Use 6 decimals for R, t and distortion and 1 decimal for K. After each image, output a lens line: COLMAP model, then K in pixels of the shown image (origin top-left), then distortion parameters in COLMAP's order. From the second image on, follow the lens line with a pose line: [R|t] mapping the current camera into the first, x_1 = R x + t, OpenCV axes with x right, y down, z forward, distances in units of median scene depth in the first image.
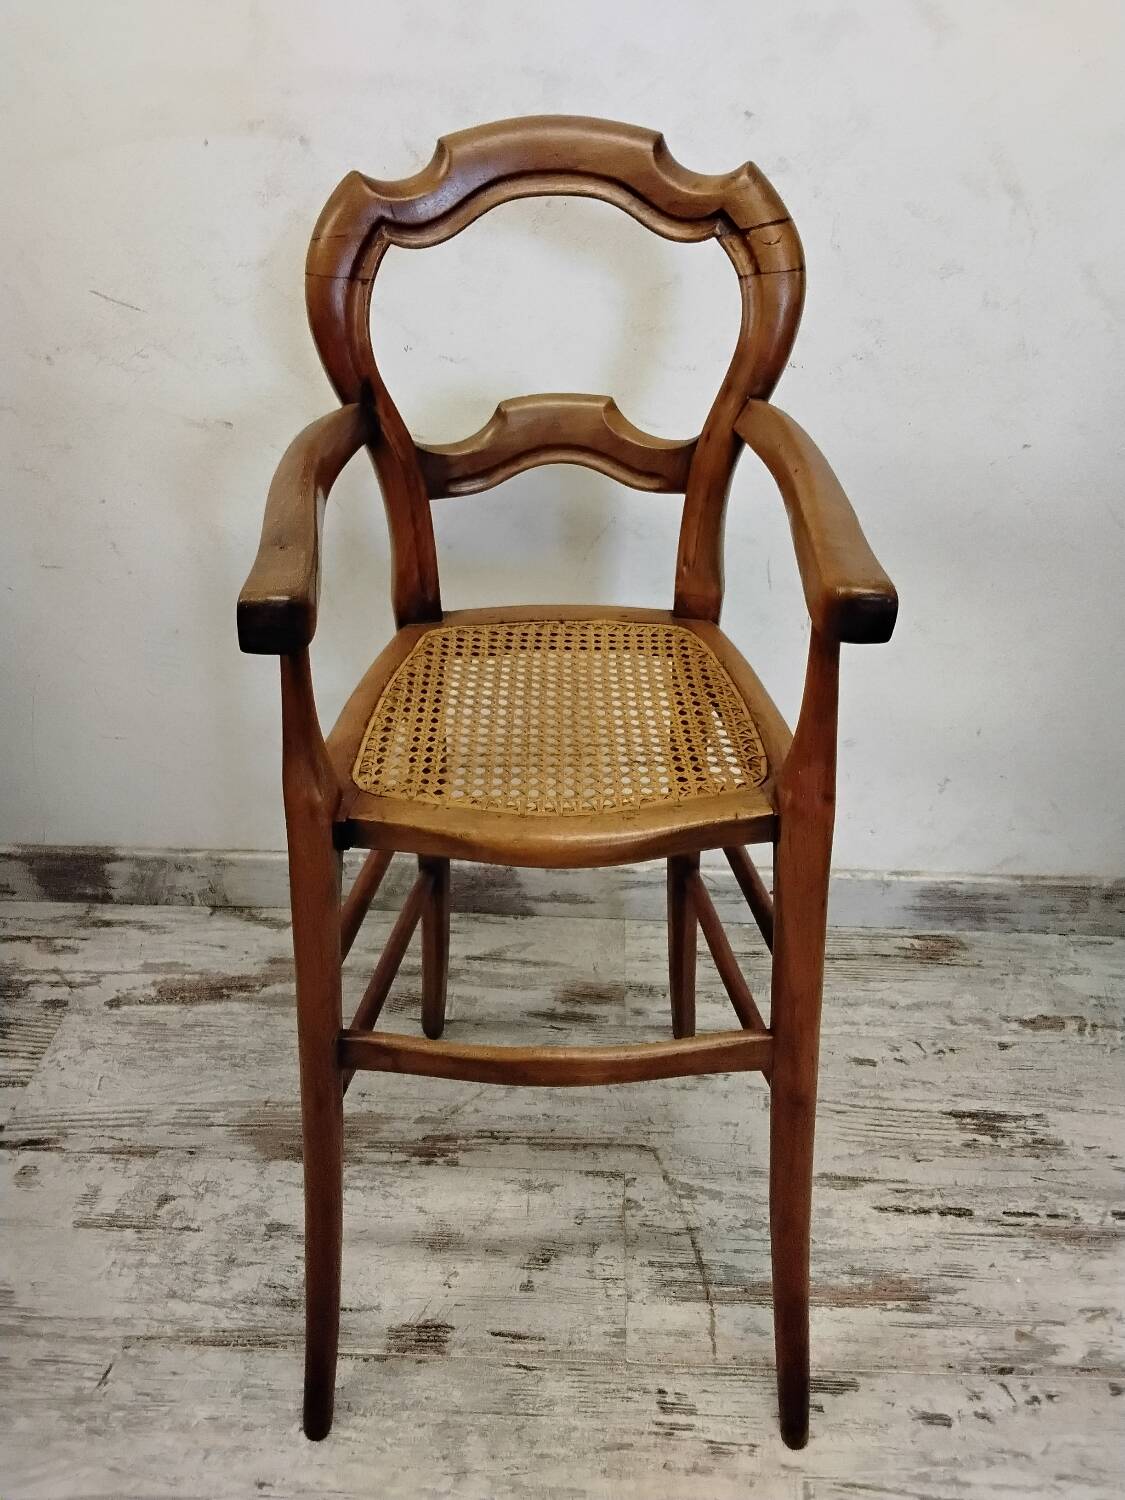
lens RADIAL K [[1127.5, 0, 571.1], [0, 1127.5, 721.2], [0, 0, 1]] dist [0.079847, -0.102244]
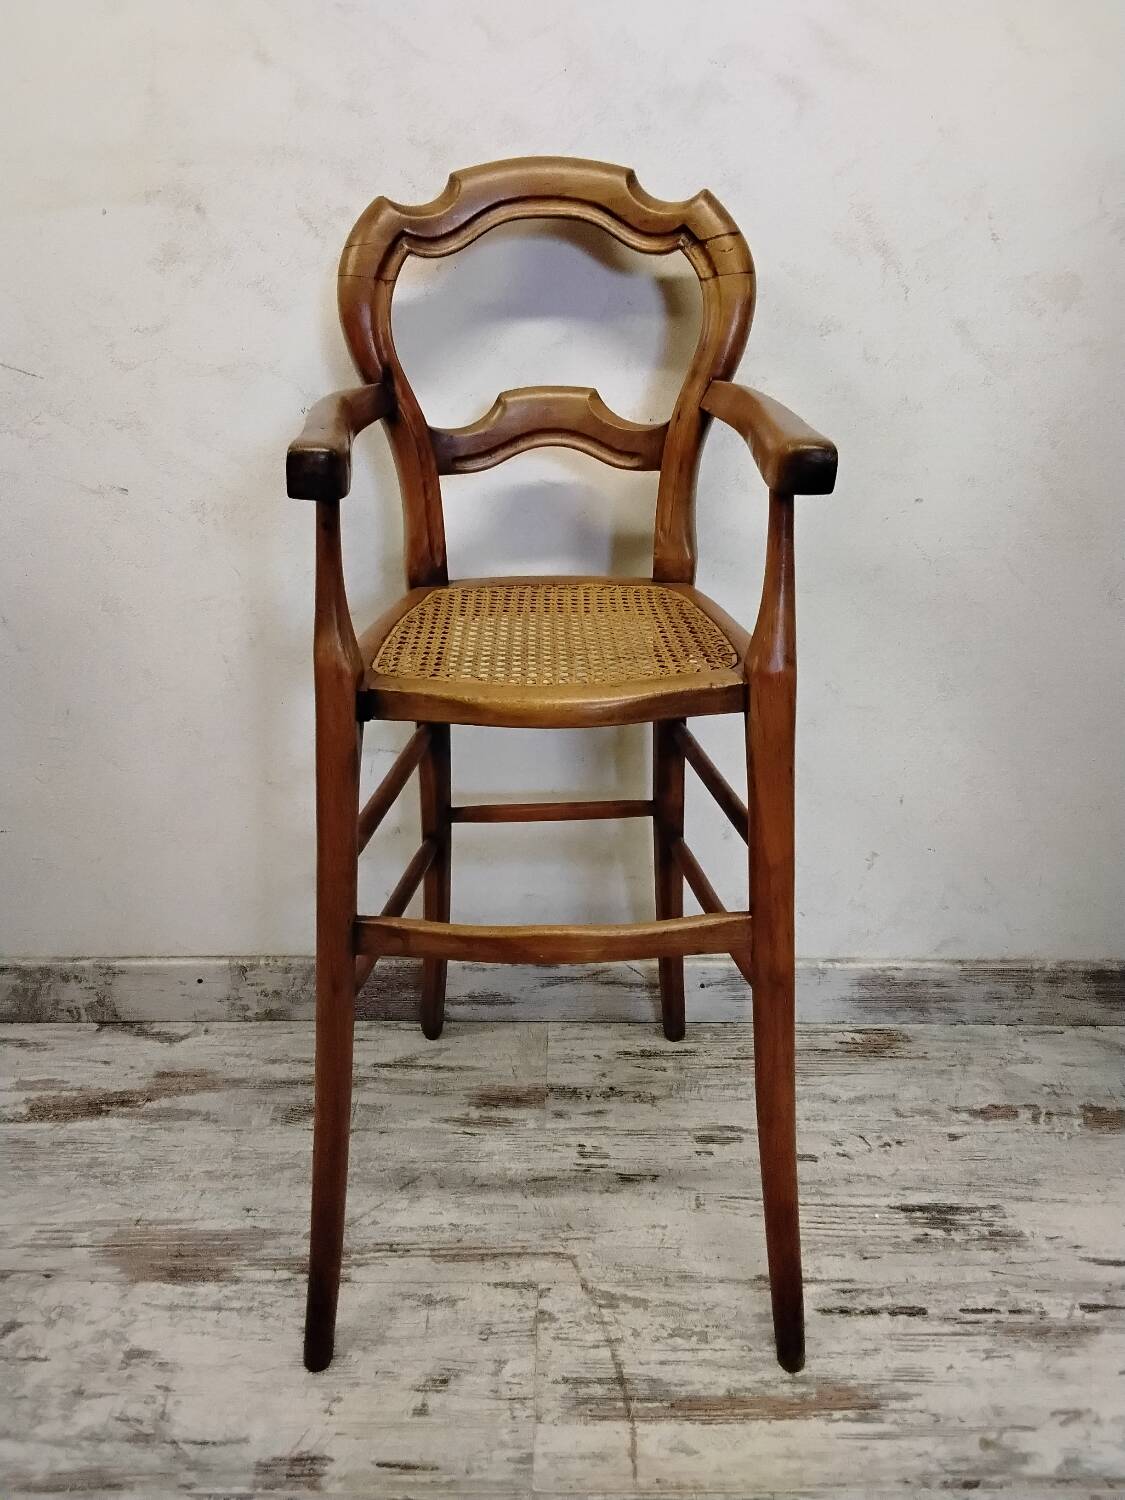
lens RADIAL K [[1127.5, 0, 569.6], [0, 1127.5, 728.5], [0, 0, 1]] dist [0.079847, -0.102244]
pose [[0.999352, -0.019986, 0.029945, 0.050592], [0.024921, 0.984293, -0.174772, 0.120877], [-0.025982, 0.175405, 0.984153, 0.044277]]
